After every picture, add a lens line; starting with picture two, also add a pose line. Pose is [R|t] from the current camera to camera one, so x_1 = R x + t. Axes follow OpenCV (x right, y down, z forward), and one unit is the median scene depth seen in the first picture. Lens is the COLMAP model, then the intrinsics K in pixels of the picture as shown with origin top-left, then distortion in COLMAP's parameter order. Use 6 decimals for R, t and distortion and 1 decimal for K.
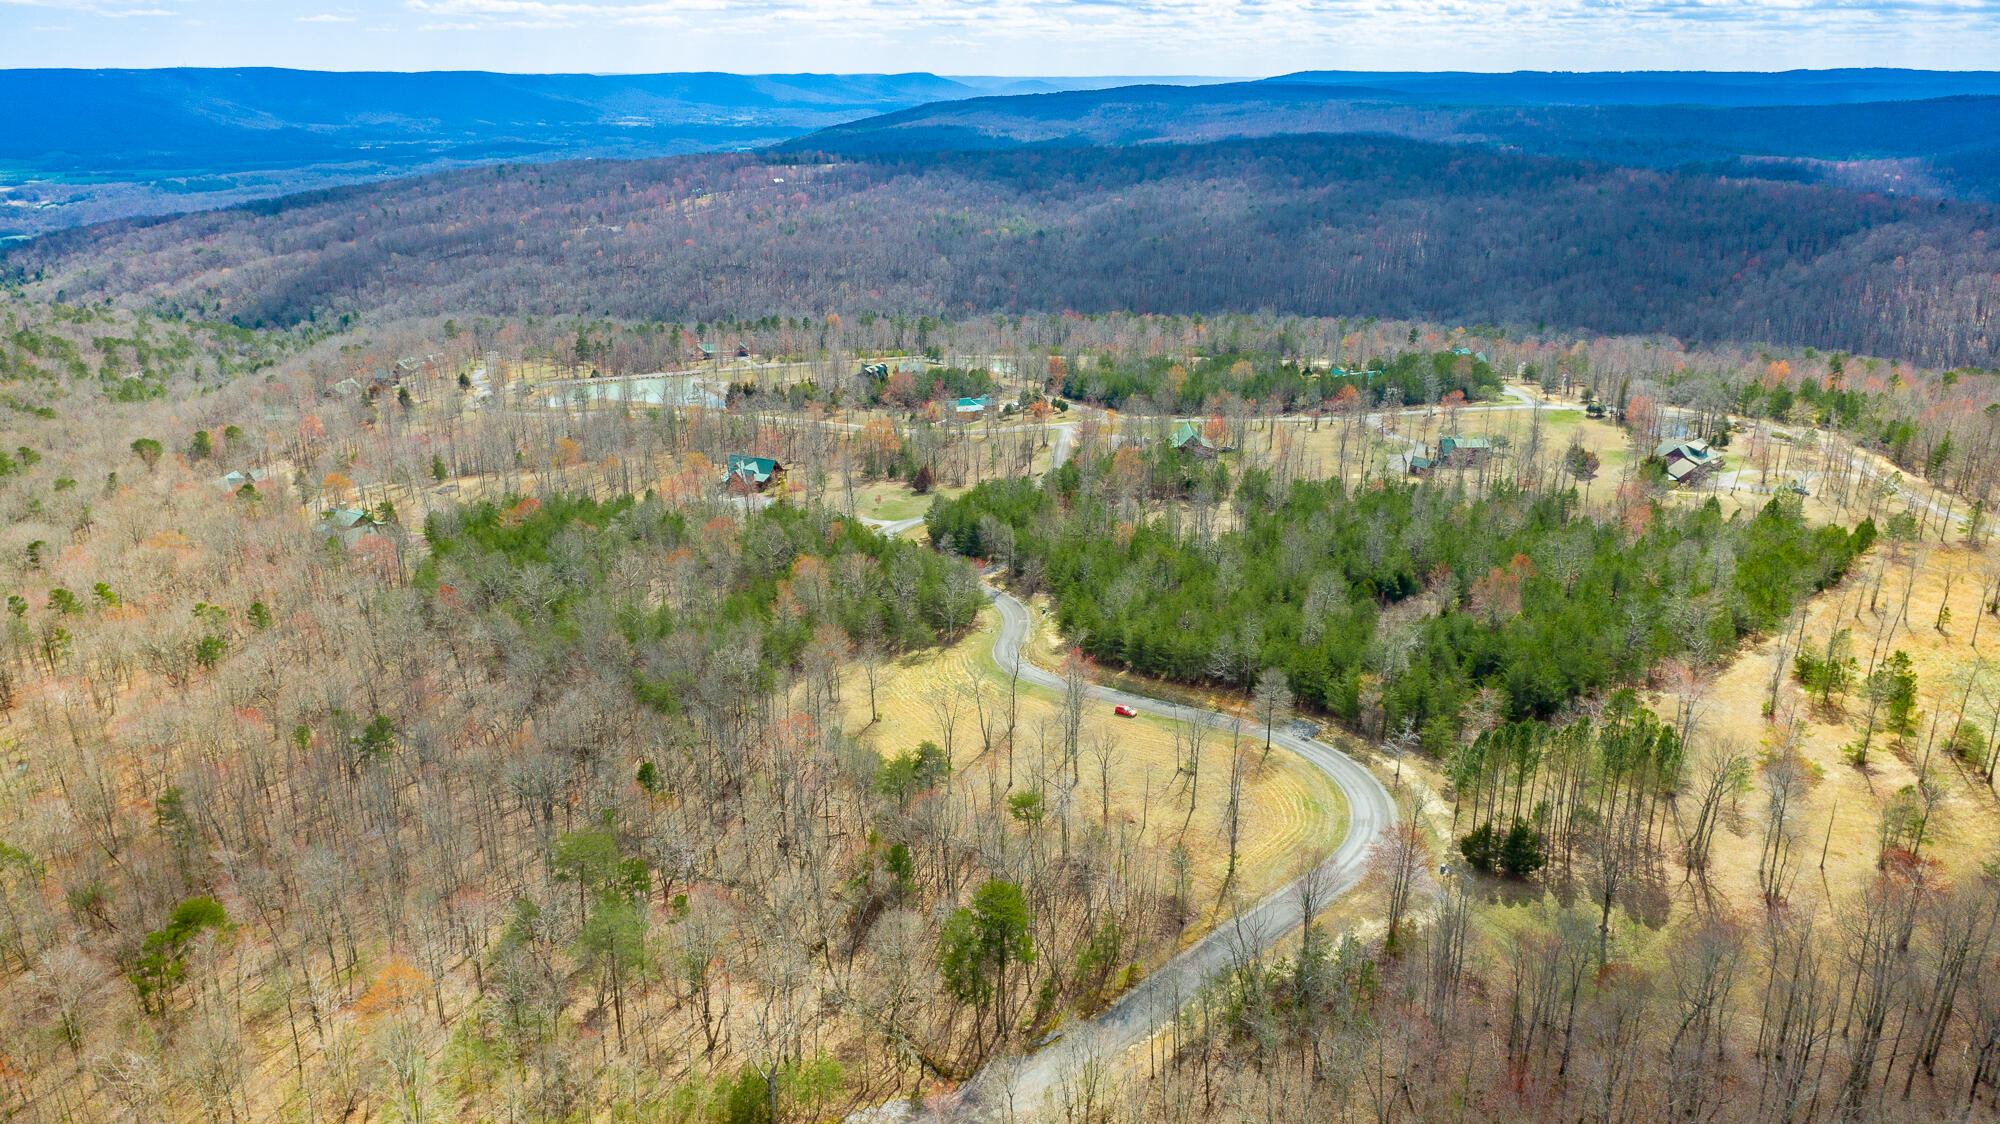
lens RADIAL K [[1382.6, 0, 991.8], [0, 1382.6, 554.7], [0, 0, 1]] dist [-0.009782, 0.010556]
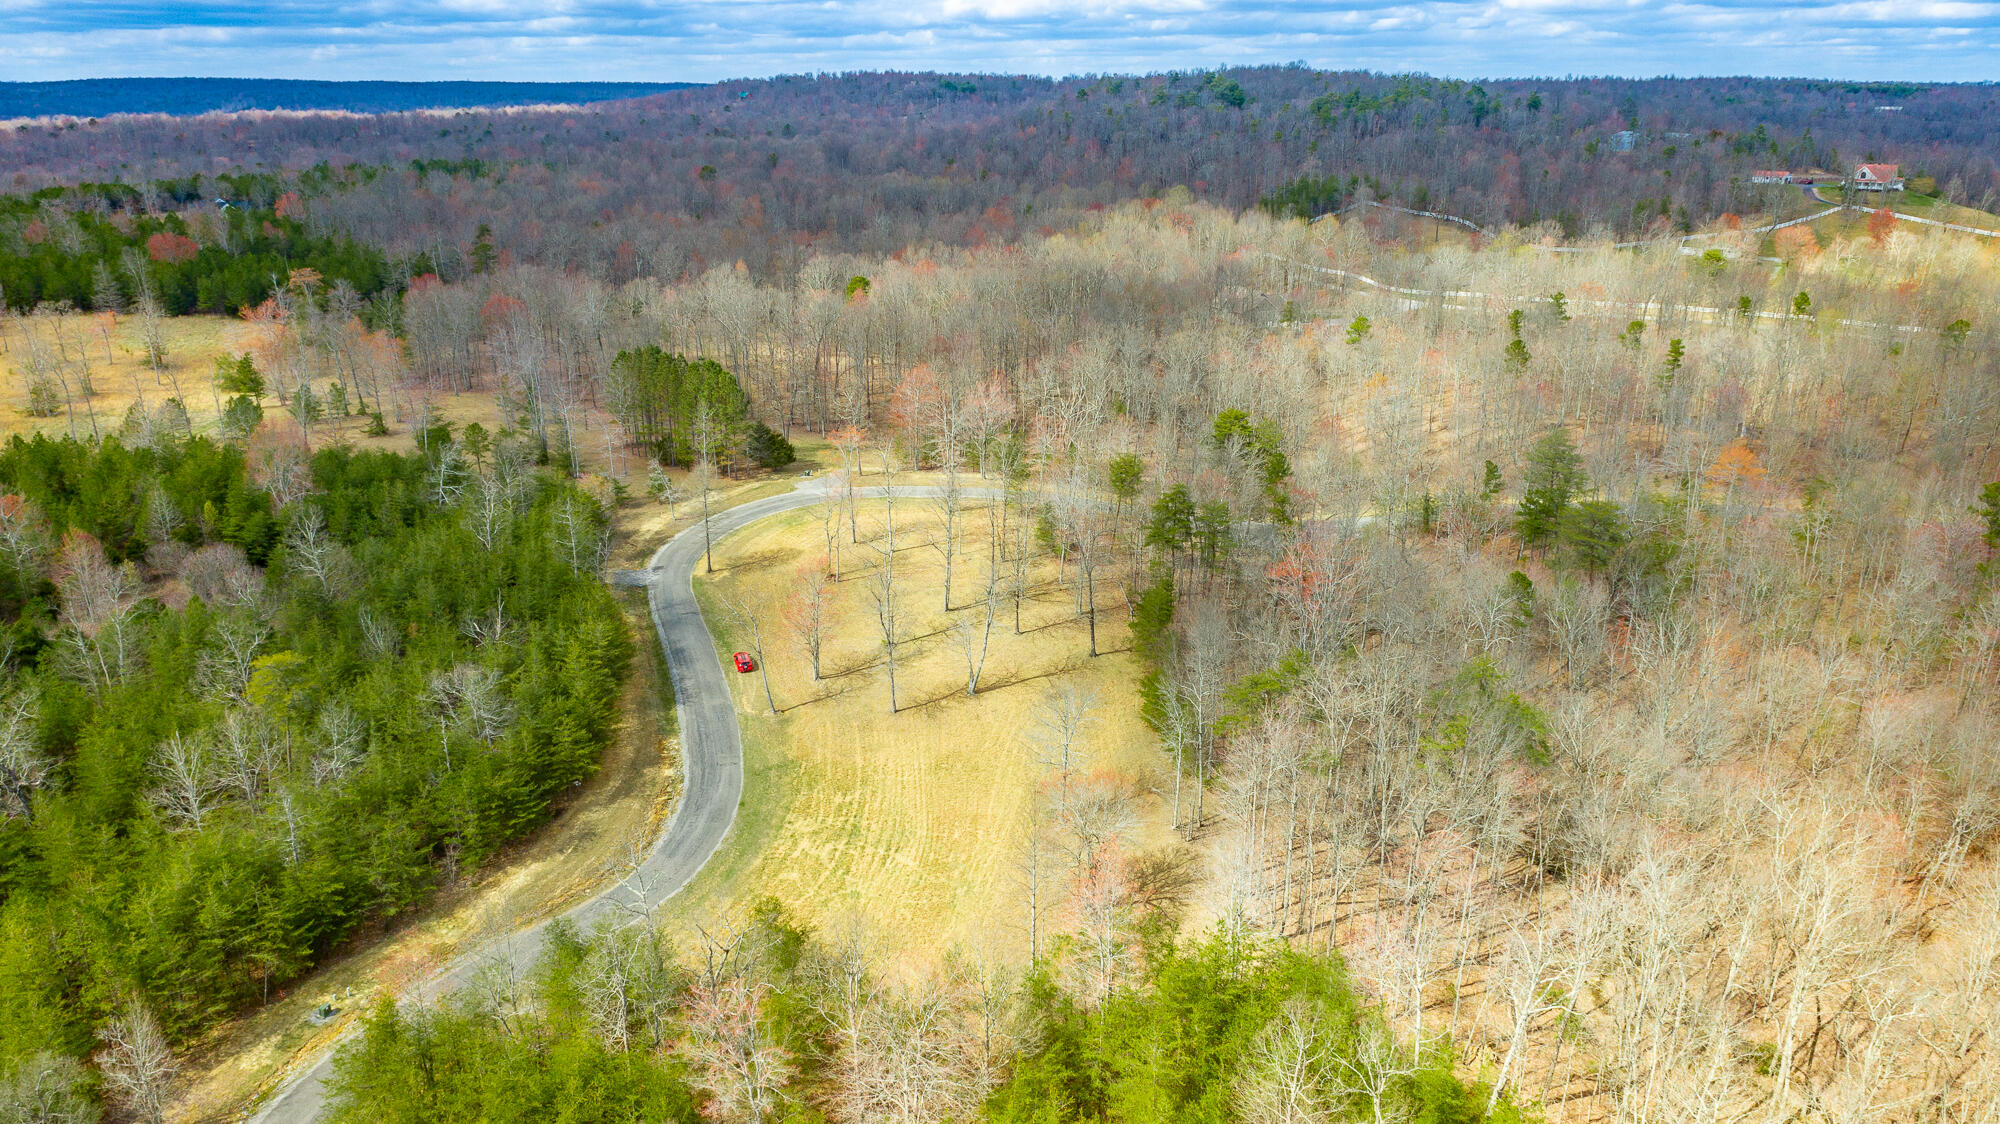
lens RADIAL K [[1382.6, 0, 994.2], [0, 1382.6, 554.8], [0, 0, 1]] dist [-0.009782, 0.010556]
pose [[-0.829121, -0.178127, 0.529933, -0.429196], [0.193597, 0.797760, 0.571051, -0.350946], [-0.524479, 0.576064, -0.626955, 1.721327]]
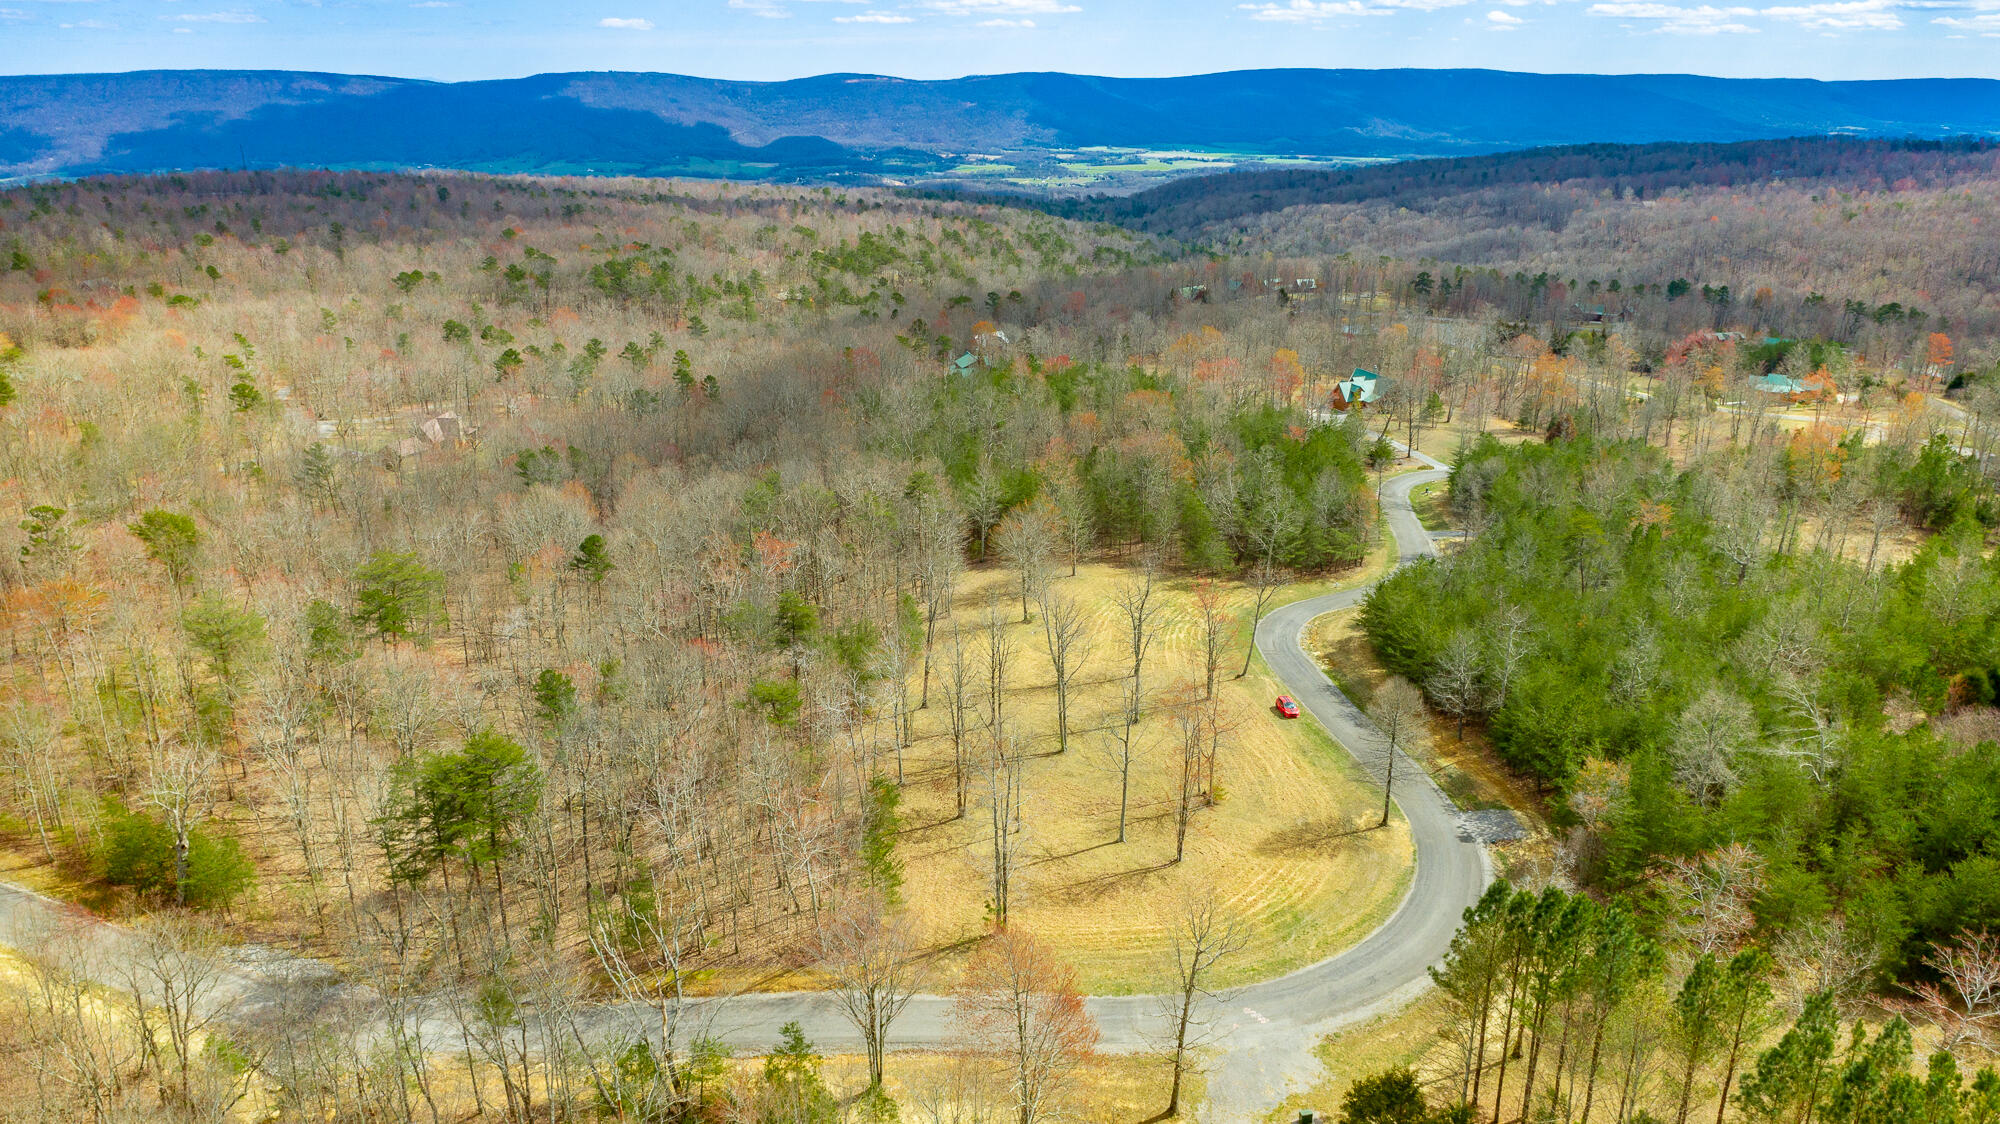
lens RADIAL K [[1382.6, 0, 1011.3], [0, 1382.6, 555.7], [0, 0, 1]] dist [-0.009782, 0.010556]
pose [[0.708408, 0.238459, -0.664301, 0.533281], [-0.242039, 0.966202, 0.088721, 0.030026], [0.663005, 0.097936, 0.742181, 0.593821]]
